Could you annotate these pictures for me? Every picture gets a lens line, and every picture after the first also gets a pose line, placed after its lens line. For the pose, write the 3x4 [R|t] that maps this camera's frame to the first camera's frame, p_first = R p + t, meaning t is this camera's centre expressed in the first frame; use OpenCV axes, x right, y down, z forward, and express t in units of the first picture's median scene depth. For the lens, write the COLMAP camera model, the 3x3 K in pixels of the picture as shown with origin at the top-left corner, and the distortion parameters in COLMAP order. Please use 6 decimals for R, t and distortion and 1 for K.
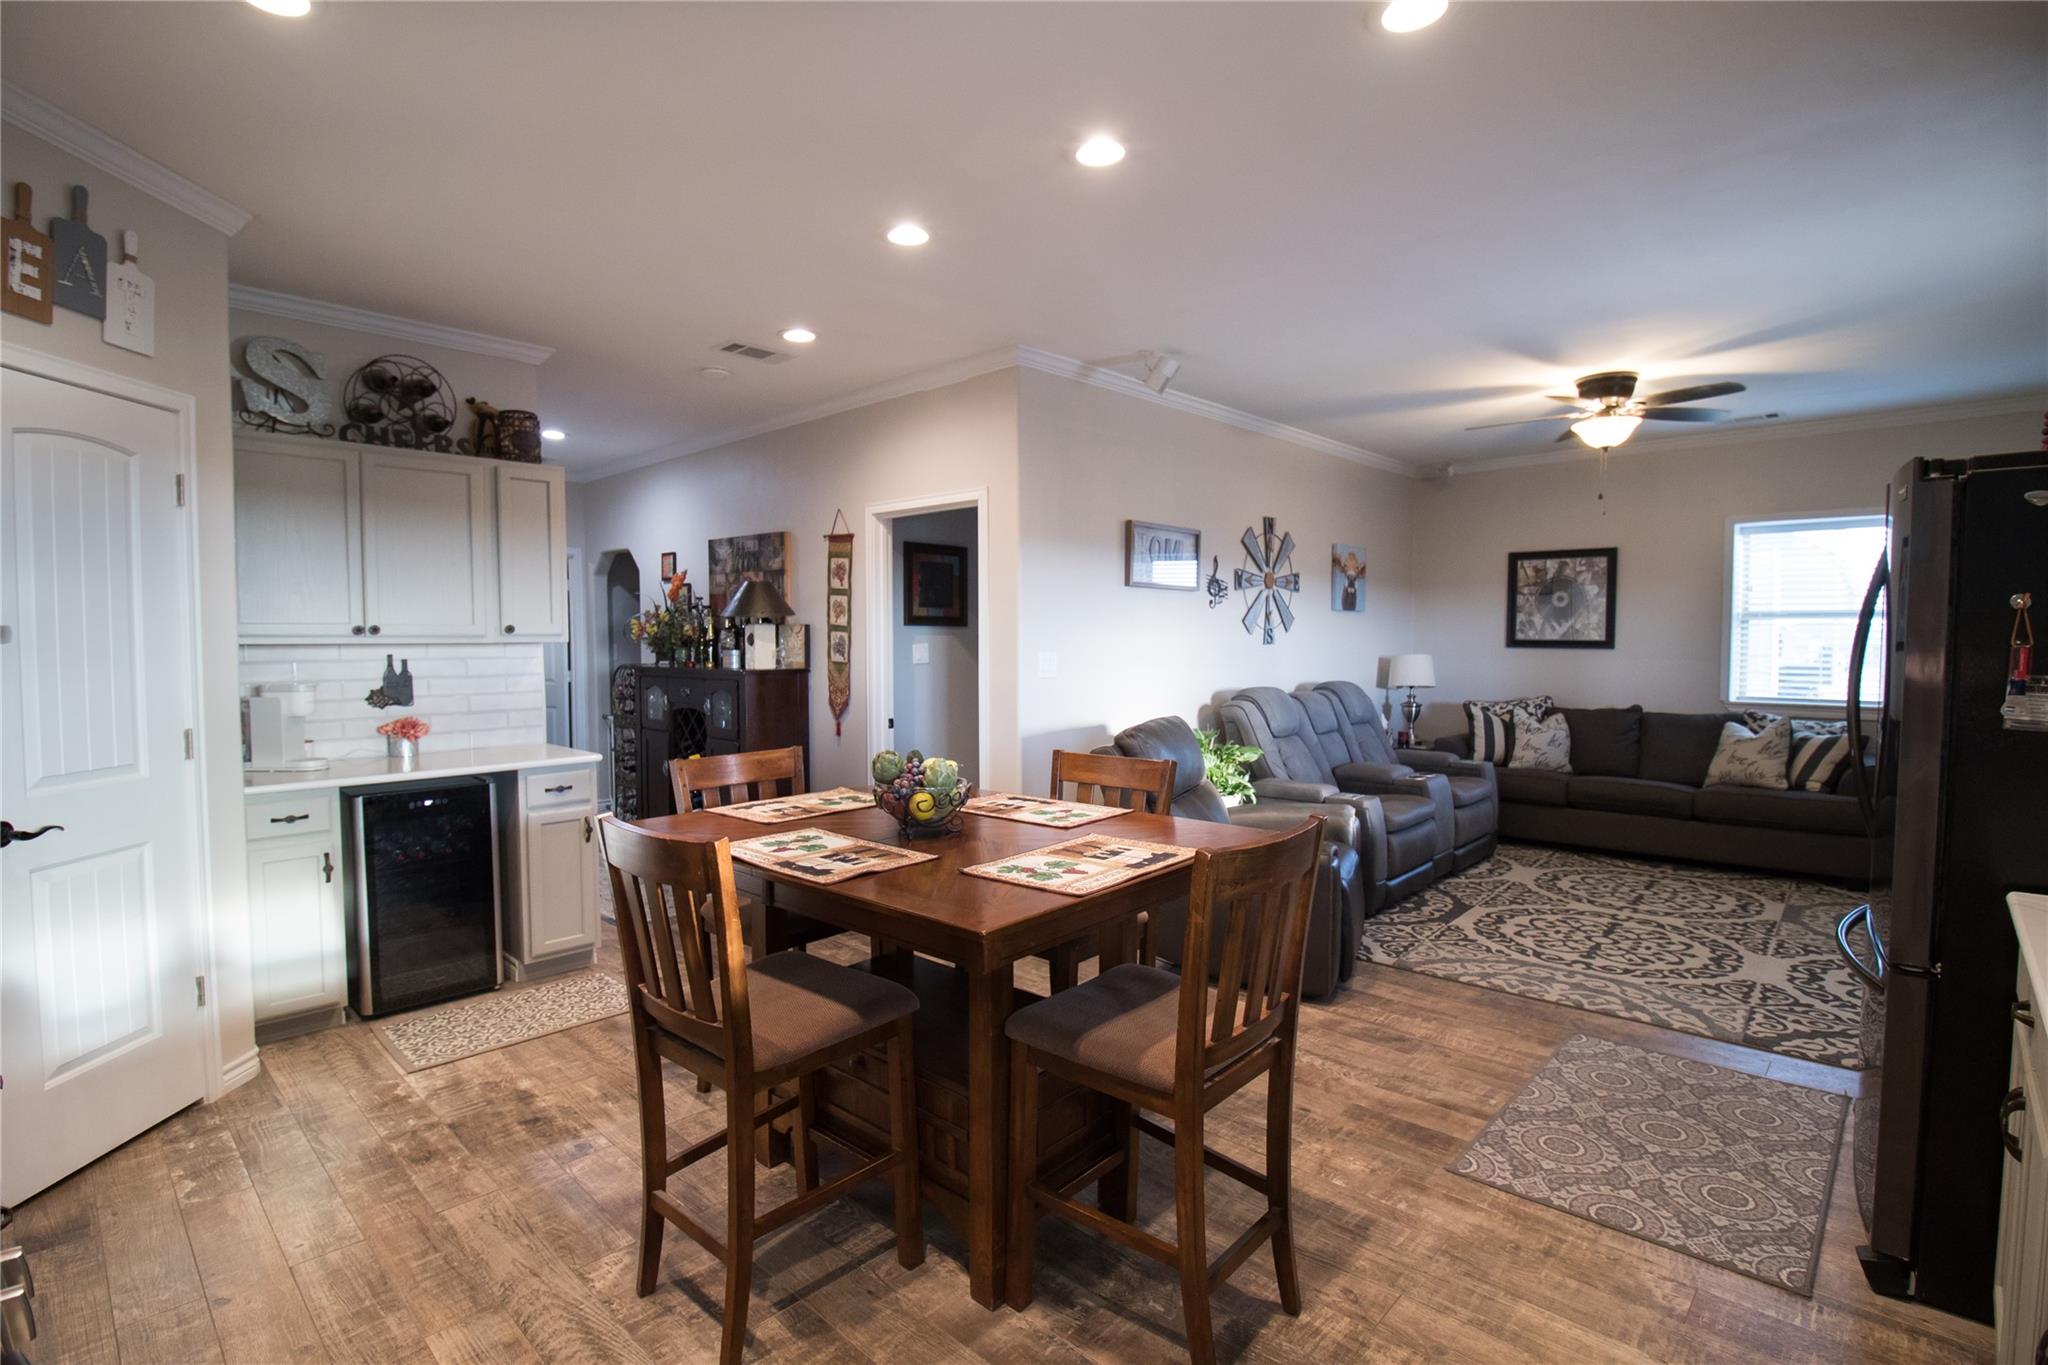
lens RADIAL K [[963.4, 0, 1028.8], [0, 963.4, 677.1], [0, 0, 1]] dist [-0.001906, -0.000463]
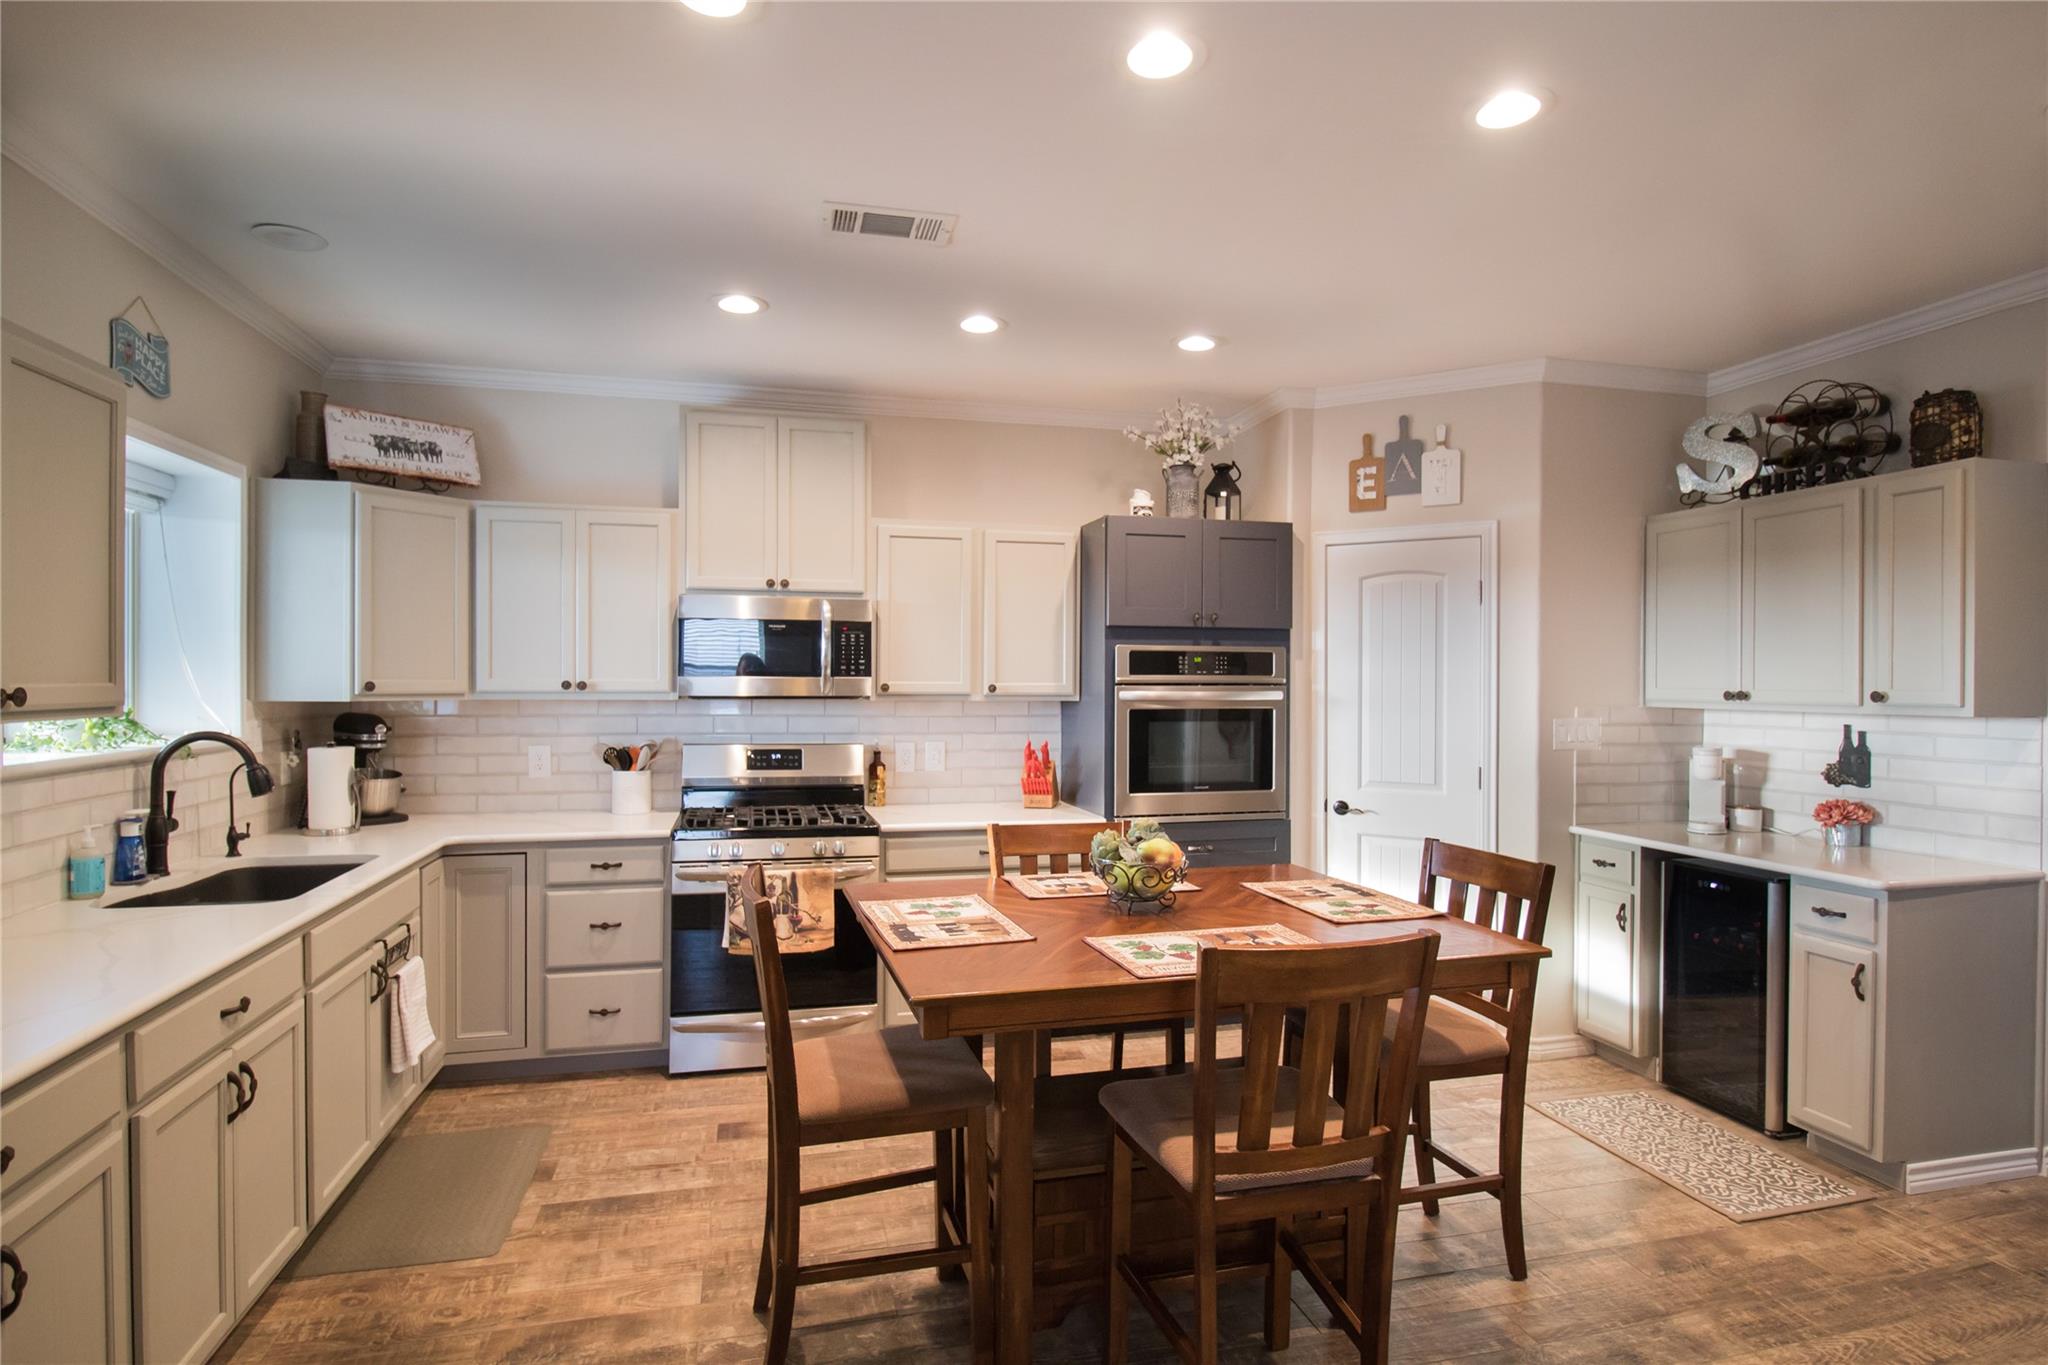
lens RADIAL K [[1088.0, 0, 1024.0], [0, 1088.0, 682.5], [0, 0, 1]] dist [-0.001440, -0.002437]
pose [[-0.536398, 0.000925, -0.843965, 0.432811], [-0.042150, 0.998722, 0.027884, -0.045500], [0.842912, 0.050529, -0.535674, 0.720288]]
